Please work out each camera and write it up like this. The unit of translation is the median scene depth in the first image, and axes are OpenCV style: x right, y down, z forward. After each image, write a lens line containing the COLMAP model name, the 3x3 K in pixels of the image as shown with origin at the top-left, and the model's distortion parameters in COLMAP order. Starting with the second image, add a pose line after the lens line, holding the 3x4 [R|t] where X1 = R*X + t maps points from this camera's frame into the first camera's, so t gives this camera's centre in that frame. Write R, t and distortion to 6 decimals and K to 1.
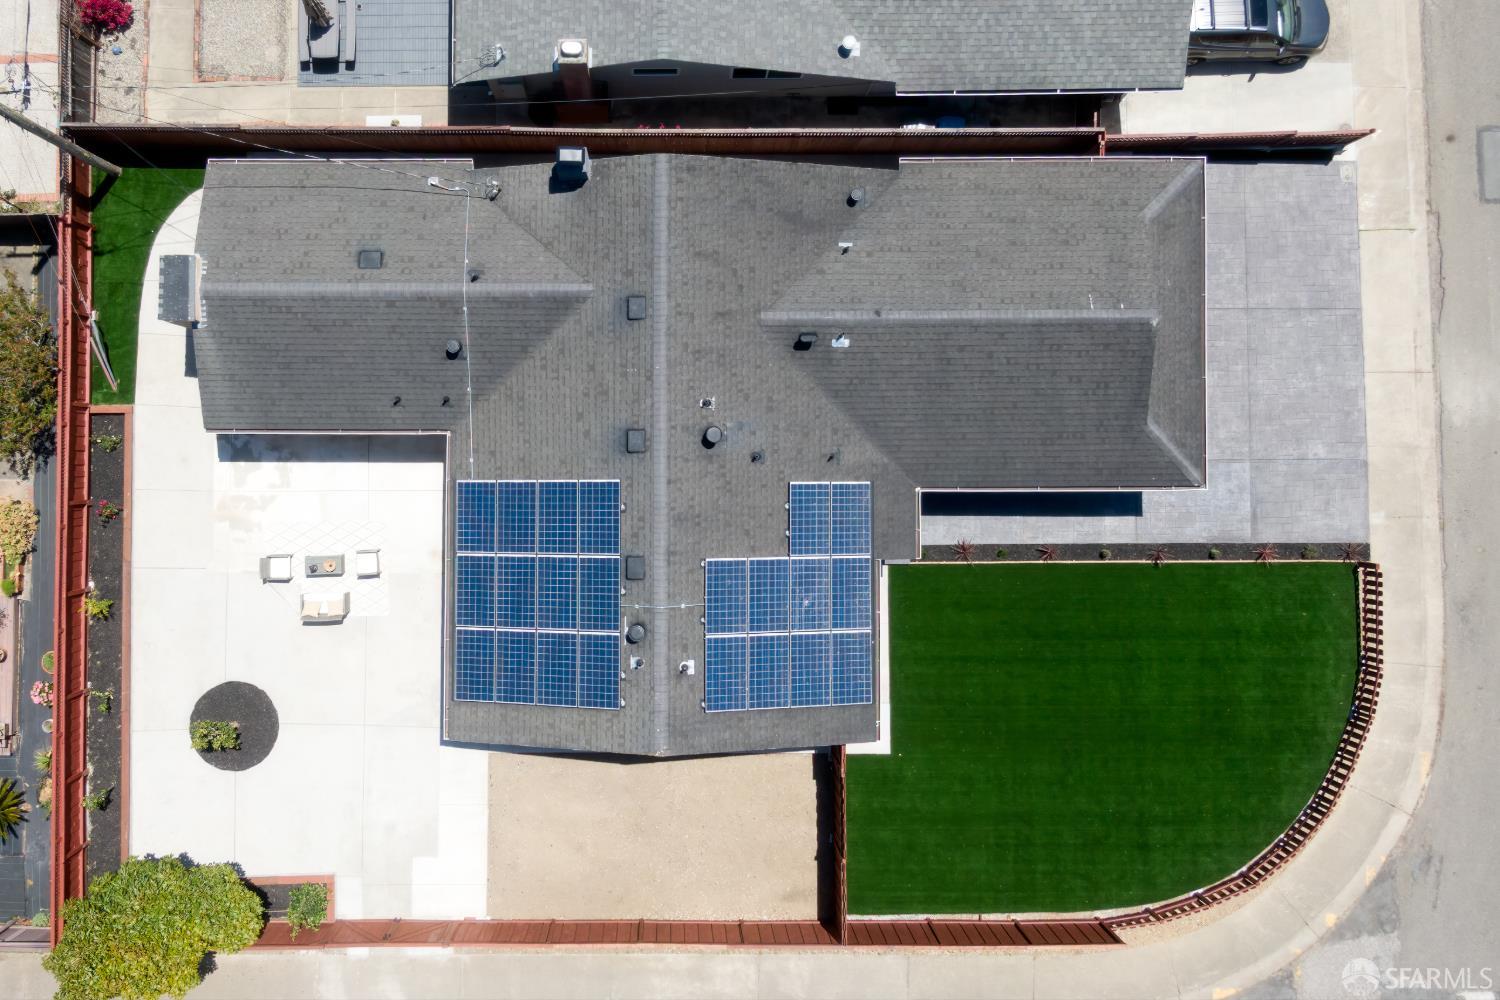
lens RADIAL K [[1299.7, 0, 640.7], [0, 1299.7, 425.0], [0, 0, 1]] dist [0.053840, -0.058867]
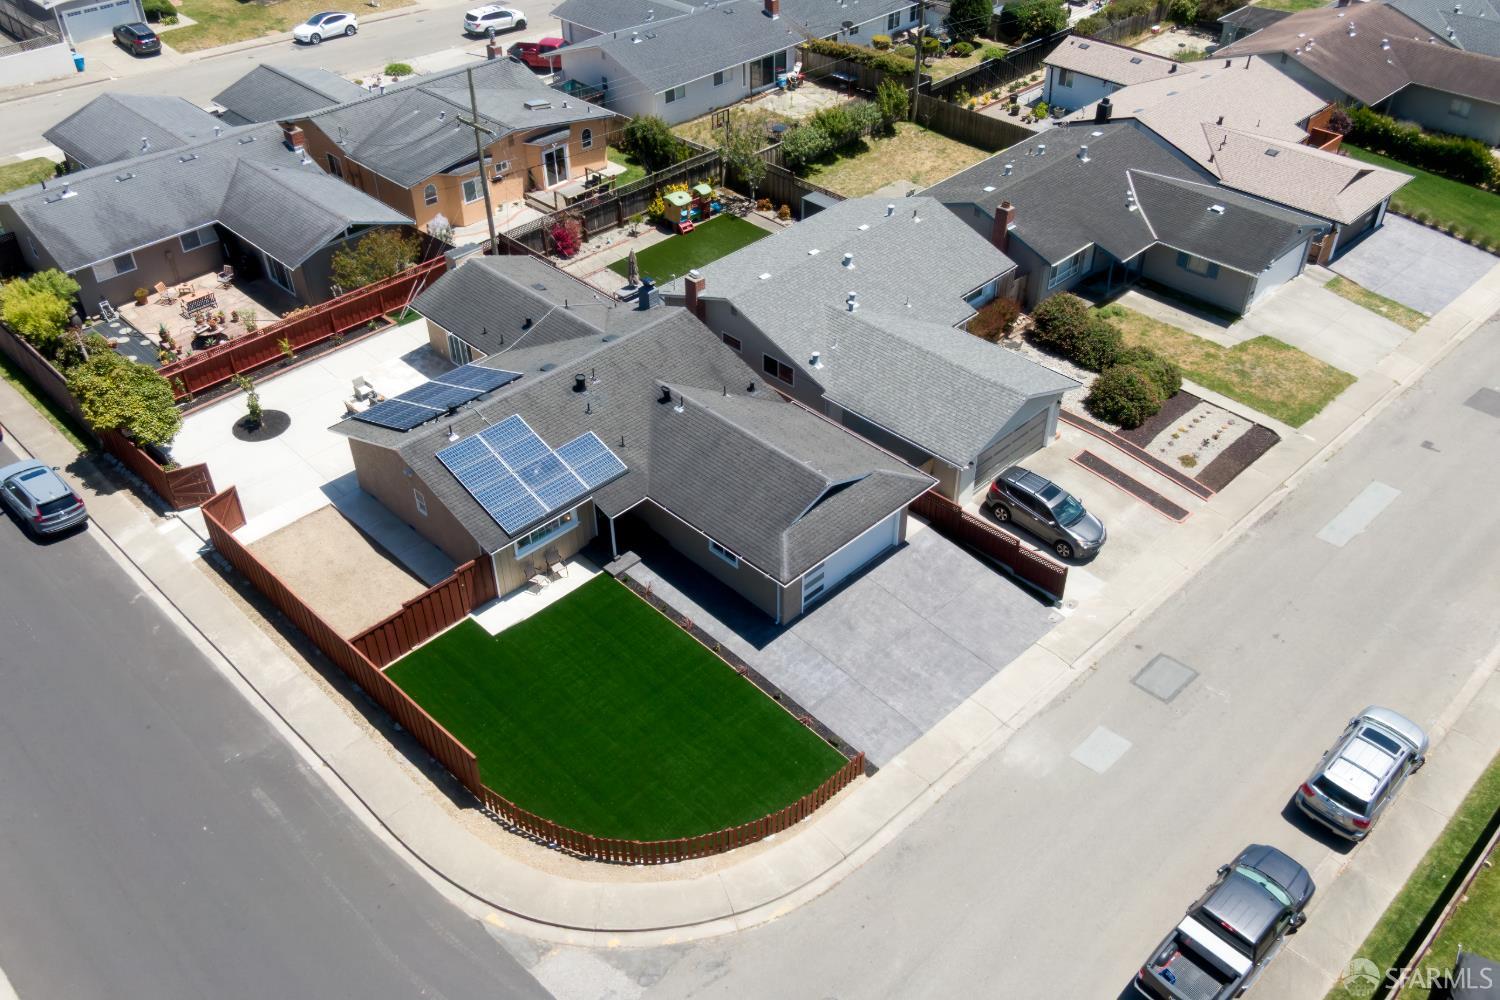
lens RADIAL K [[1299.7, 0, 765.2], [0, 1299.7, 501.3], [0, 0, 1]] dist [0.053840, -0.058867]
pose [[0.712040, 0.434673, -0.551415, 1.057320], [-0.701785, 0.465507, -0.539260, 0.707877], [0.022286, 0.770949, 0.636506, 0.062570]]
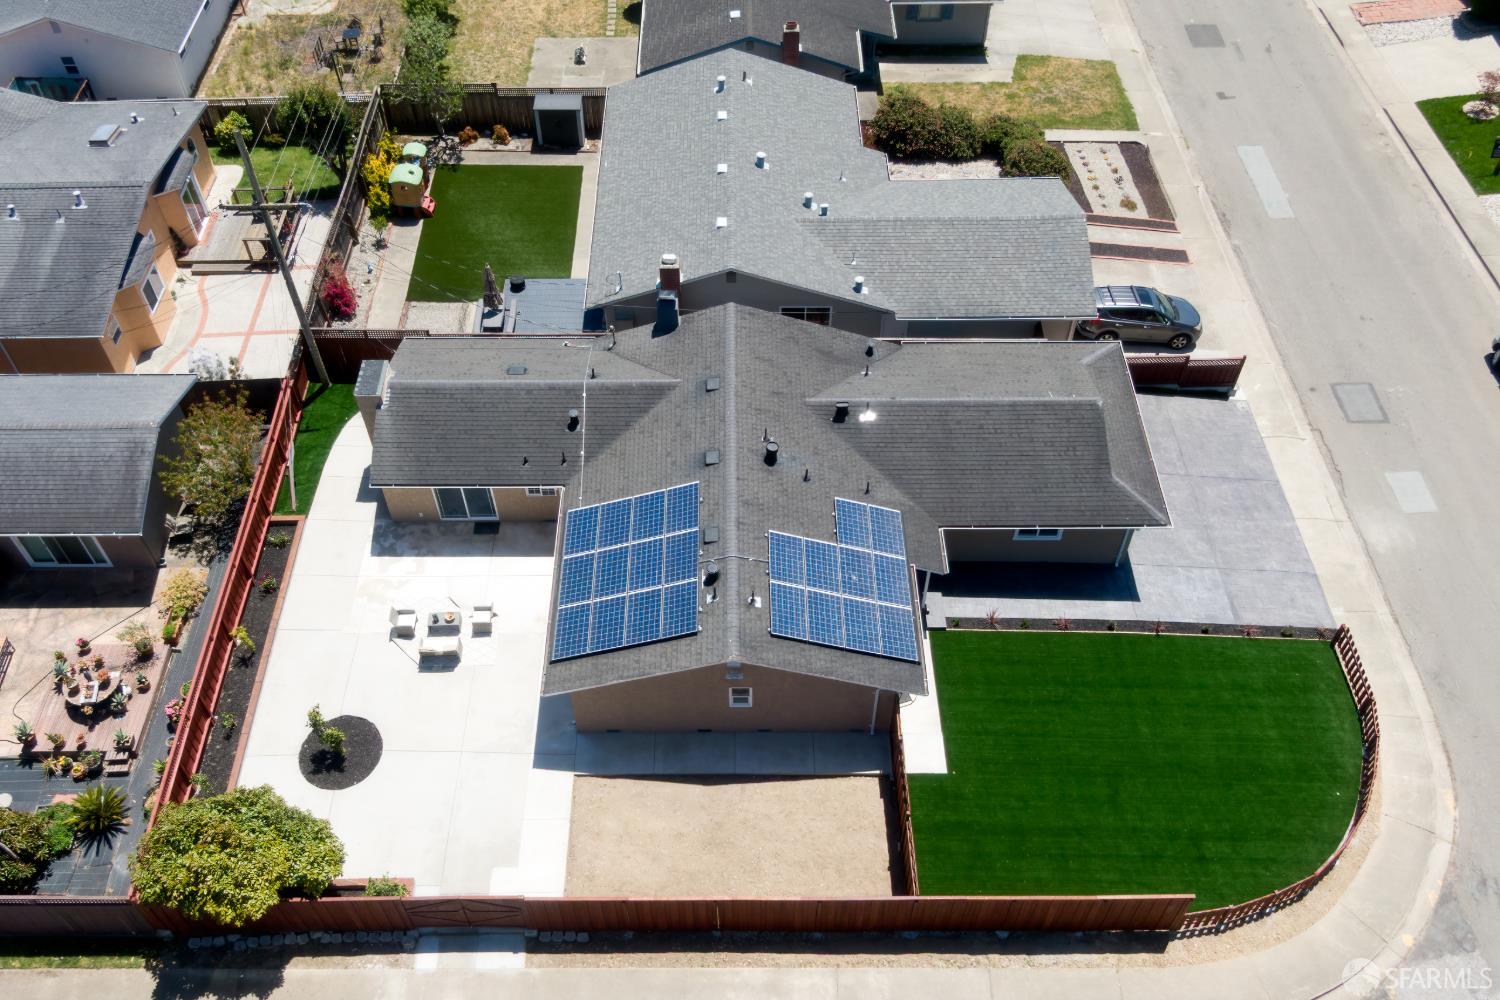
lens RADIAL K [[1299.7, 0, 740.0], [0, 1299.7, 492.9], [0, 0, 1]] dist [0.053840, -0.058867]
pose [[0.999891, -0.001900, 0.014662, 0.004524], [0.010628, 0.781800, -0.623439, 0.742844], [-0.010278, 0.623527, 0.781734, 0.015349]]
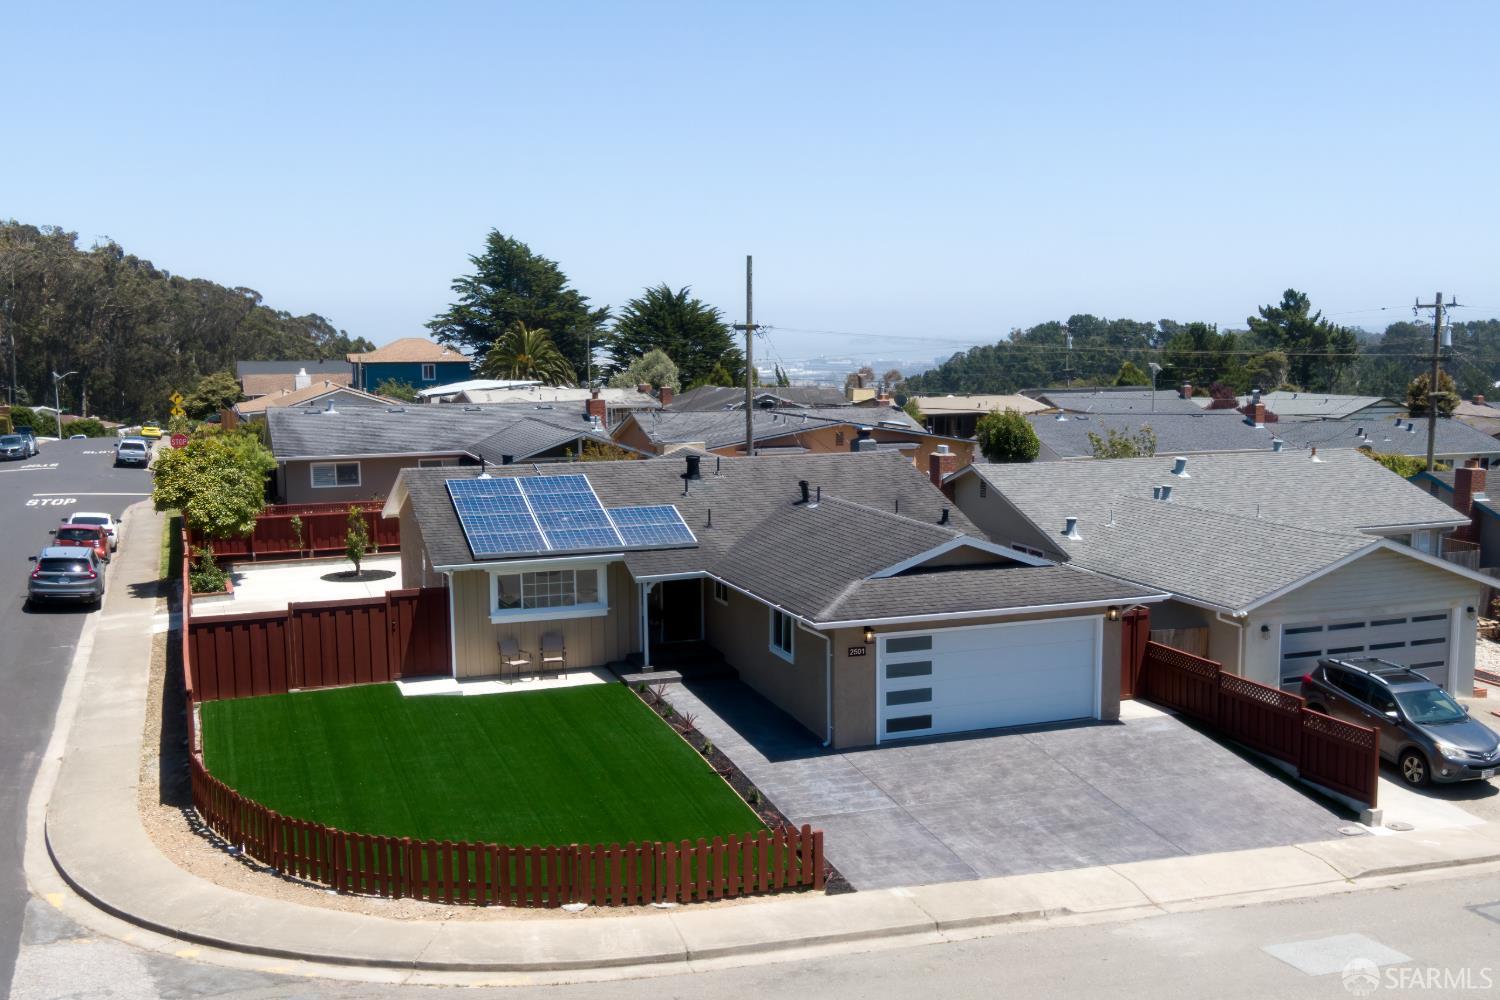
lens RADIAL K [[1586.4, 0, 824.5], [0, 1586.4, 535.4], [0, 0, 1]] dist [0.018473, 0.000000]
pose [[0.371540, 0.126010, -0.919826, 1.232966], [-0.927883, 0.083999, -0.363288, 0.364808], [0.031487, 0.988466, 0.148132, 0.755162]]
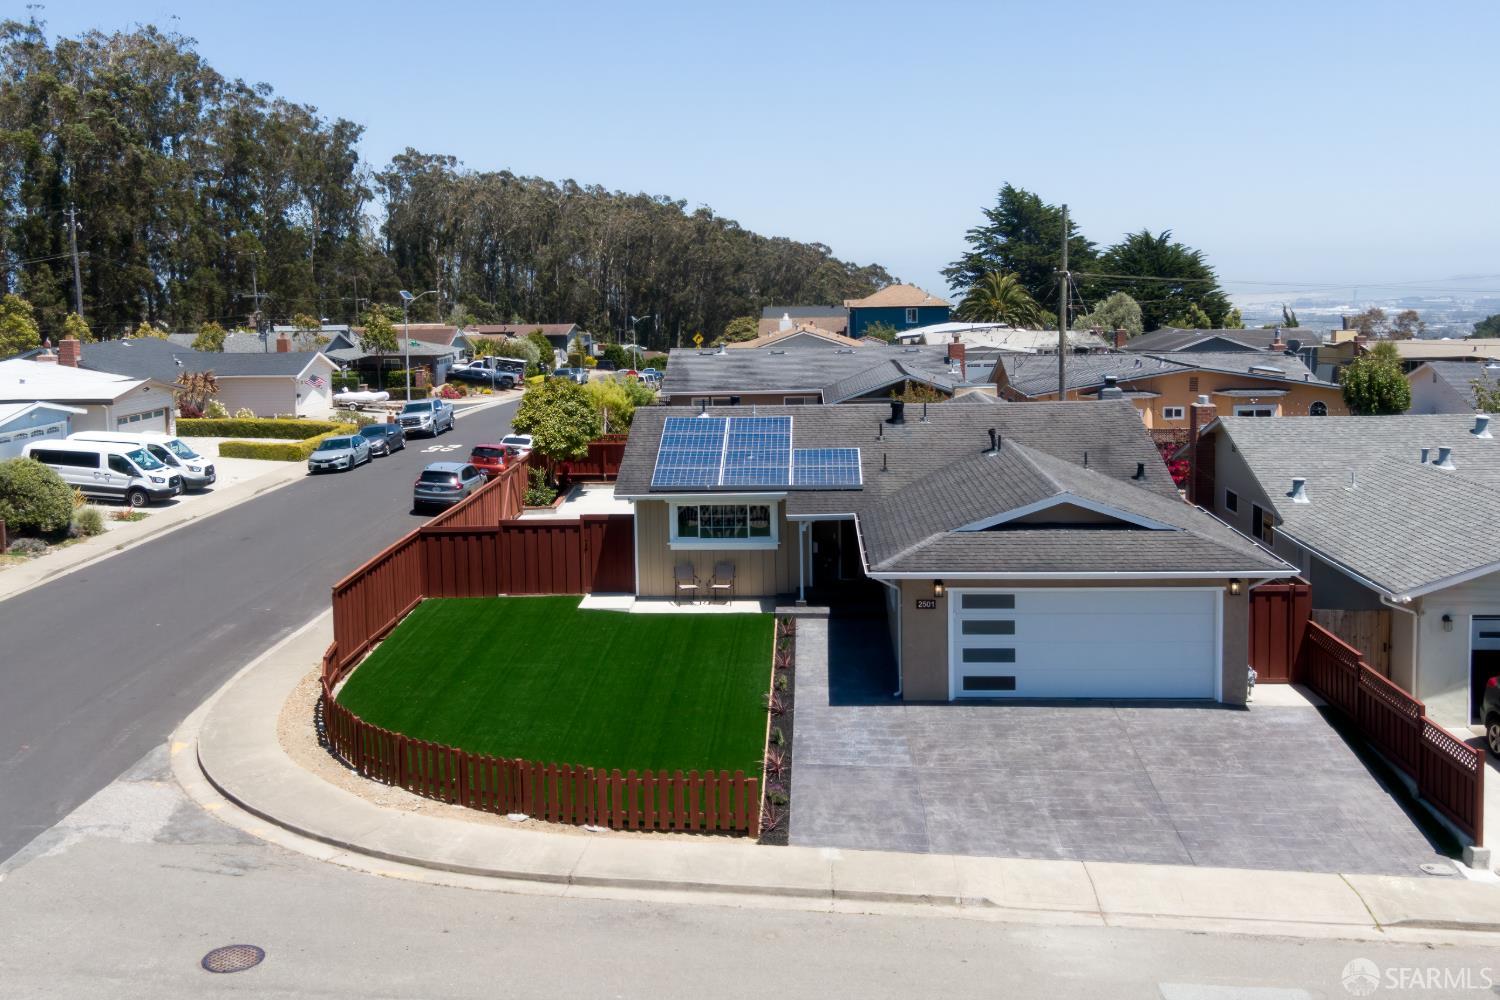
lens RADIAL K [[1471.3, 0, 687.7], [0, 1471.3, 408.2], [0, 0, 1]] dist [0.011300, 0.000000]
pose [[-0.084974, 0.094757, -0.991867, 1.240257], [-0.995080, 0.042830, 0.089341, 0.068876], [0.050947, 0.994579, 0.090651, 0.763824]]
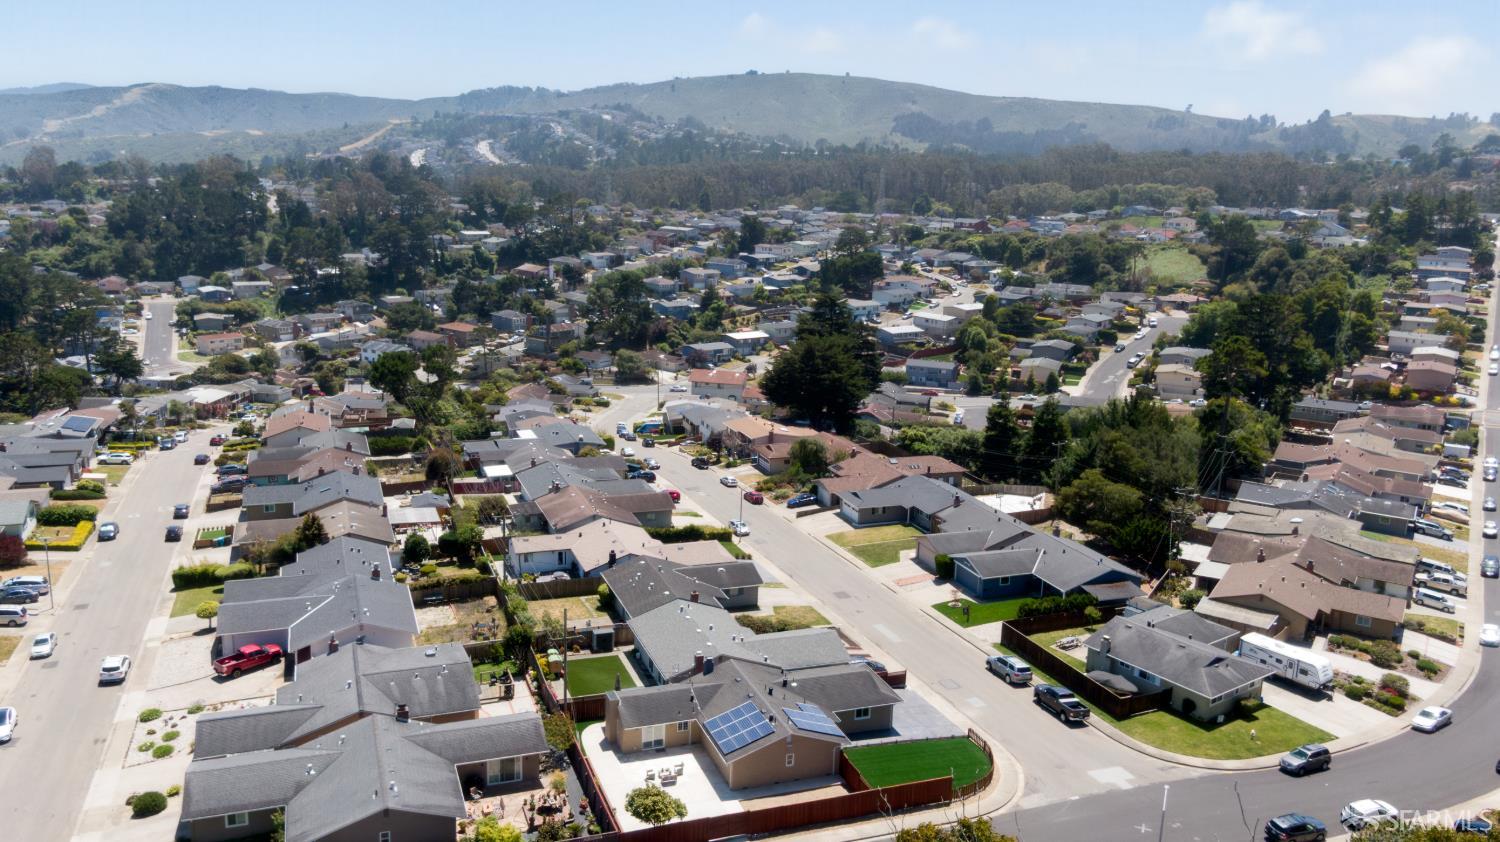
lens RADIAL K [[1129.1, 0, 750.0], [0, 1129.1, 419.9], [0, 0, 1]] dist [0.011906, -0.002759]
pose [[0.935019, -0.028337, 0.353463, -0.958516], [0.349396, 0.243718, -0.904723, 2.332279], [-0.060508, 0.969432, 0.237782, -0.415689]]
